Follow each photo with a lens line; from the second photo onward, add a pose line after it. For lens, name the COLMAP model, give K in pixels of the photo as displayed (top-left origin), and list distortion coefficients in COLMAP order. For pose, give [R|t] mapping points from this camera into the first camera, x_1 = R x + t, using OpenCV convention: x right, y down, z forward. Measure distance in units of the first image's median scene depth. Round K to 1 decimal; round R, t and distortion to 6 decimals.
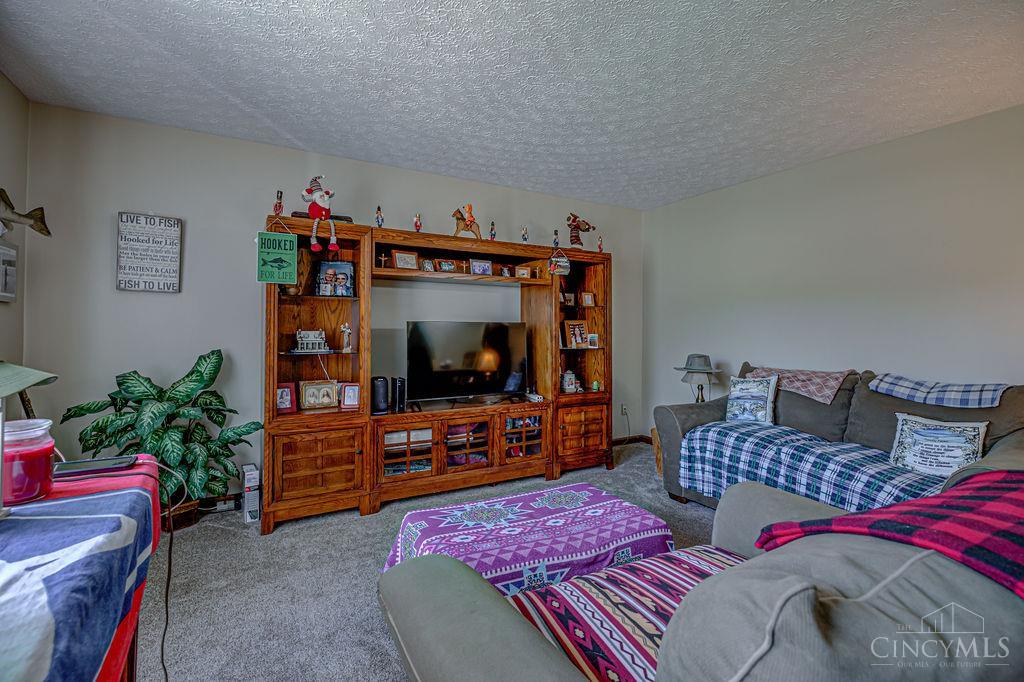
lens RADIAL K [[478.3, 0, 513.2], [0, 478.3, 333.5], [0, 0, 1]] dist [0.007487, -0.000769]
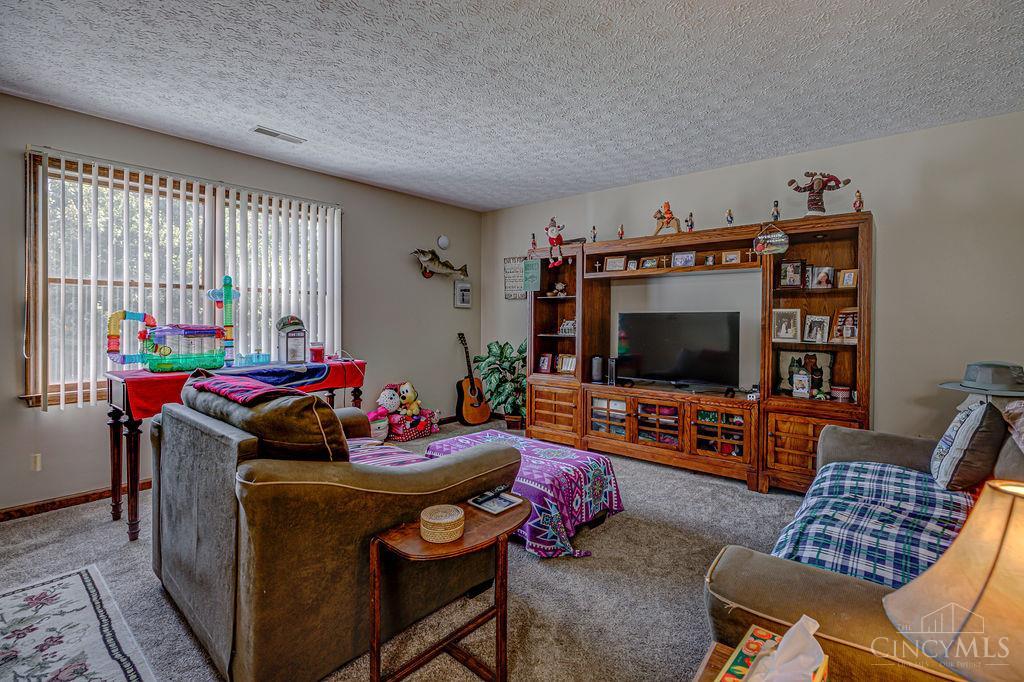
lens RADIAL K [[478.3, 0, 513.8], [0, 478.3, 332.5], [0, 0, 1]] dist [0.007487, -0.000769]
pose [[0.343190, 0.021166, -0.939027, 0.802777], [-0.012935, 0.999758, 0.017807, 0.006568], [0.939177, 0.006035, 0.343381, 0.306752]]
